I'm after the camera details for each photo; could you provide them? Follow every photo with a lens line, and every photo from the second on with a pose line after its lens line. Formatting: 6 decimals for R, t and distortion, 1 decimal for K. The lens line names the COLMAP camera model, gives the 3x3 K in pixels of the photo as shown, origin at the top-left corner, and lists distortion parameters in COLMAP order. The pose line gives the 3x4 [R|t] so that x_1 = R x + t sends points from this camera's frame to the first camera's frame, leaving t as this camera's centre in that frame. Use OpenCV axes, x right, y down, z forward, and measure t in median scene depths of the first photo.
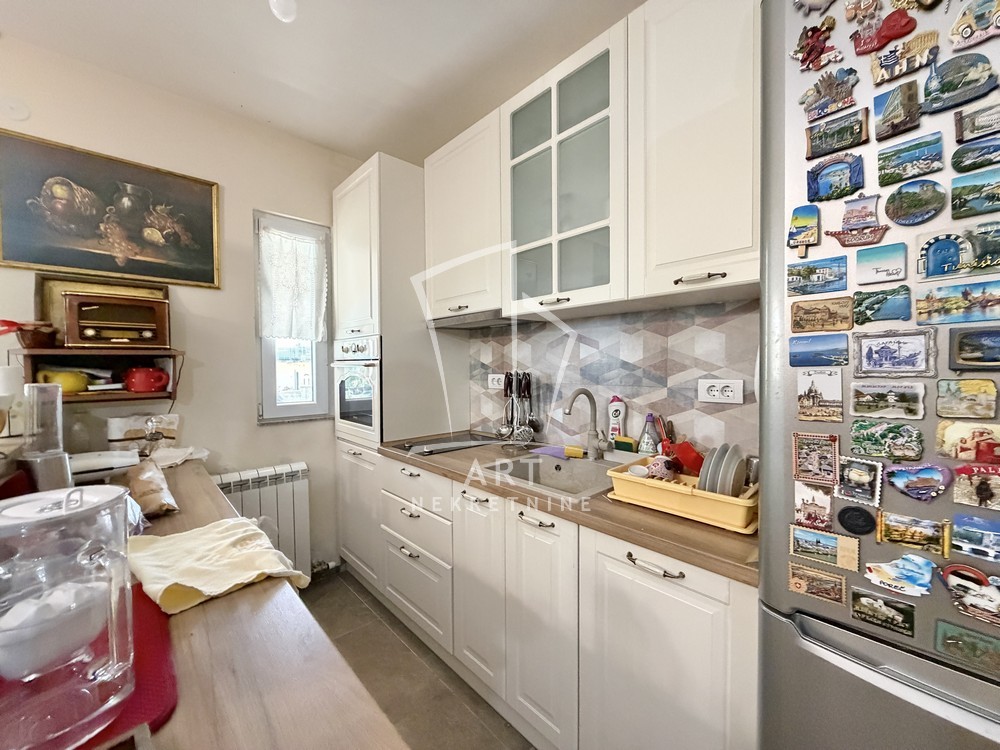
lens RADIAL K [[399.2, 0, 501.5], [0, 399.2, 374.6], [0, 0, 1]] dist [0.001563, 0.000010]
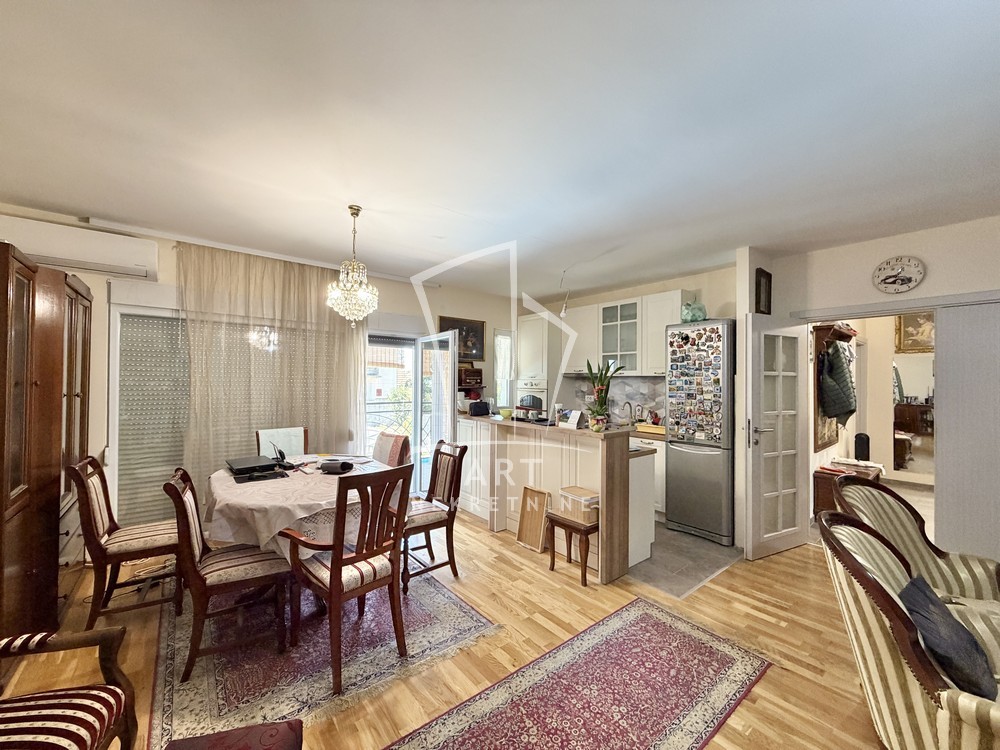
lens RADIAL K [[399.2, 0, 496.2], [0, 399.2, 377.3], [0, 0, 1]] dist [0.001563, 0.000010]
pose [[0.997082, 0.013775, -0.075091, -0.587829], [-0.016025, 0.999438, -0.029439, -0.046038], [0.074643, 0.030557, 0.996742, -2.190294]]
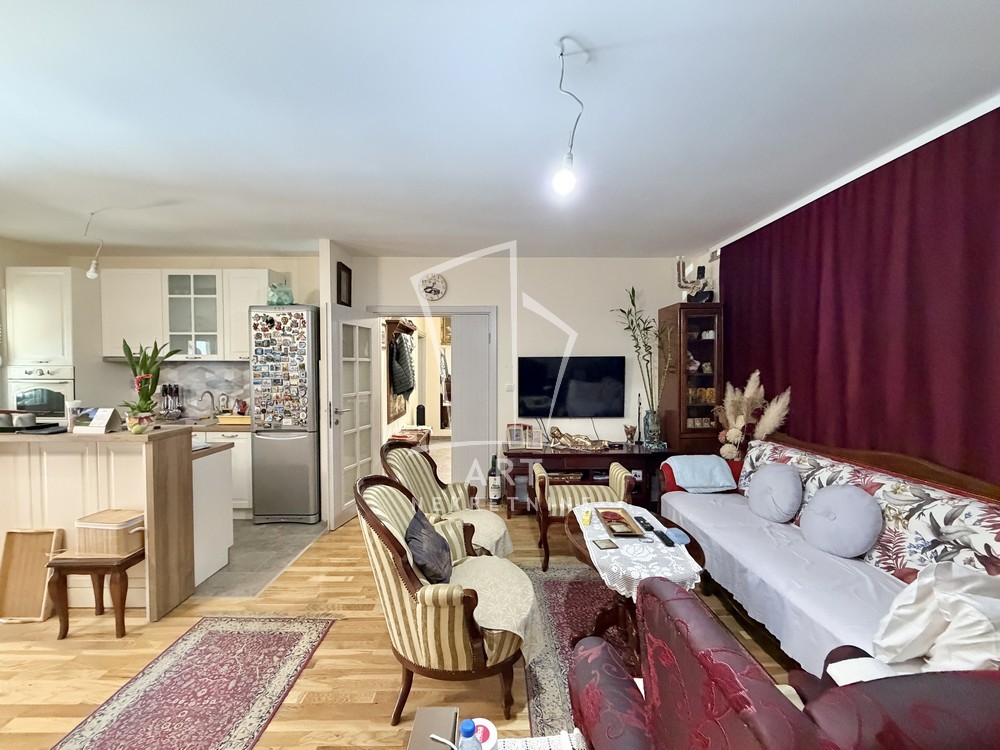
lens RADIAL K [[399.2, 0, 495.9], [0, 399.2, 376.3], [0, 0, 1]] dist [0.001563, 0.000010]
pose [[0.684537, -0.012024, 0.728879, -0.417865], [0.010824, 0.999921, 0.006330, -0.056951], [-0.728898, 0.003556, 0.684613, -2.223267]]
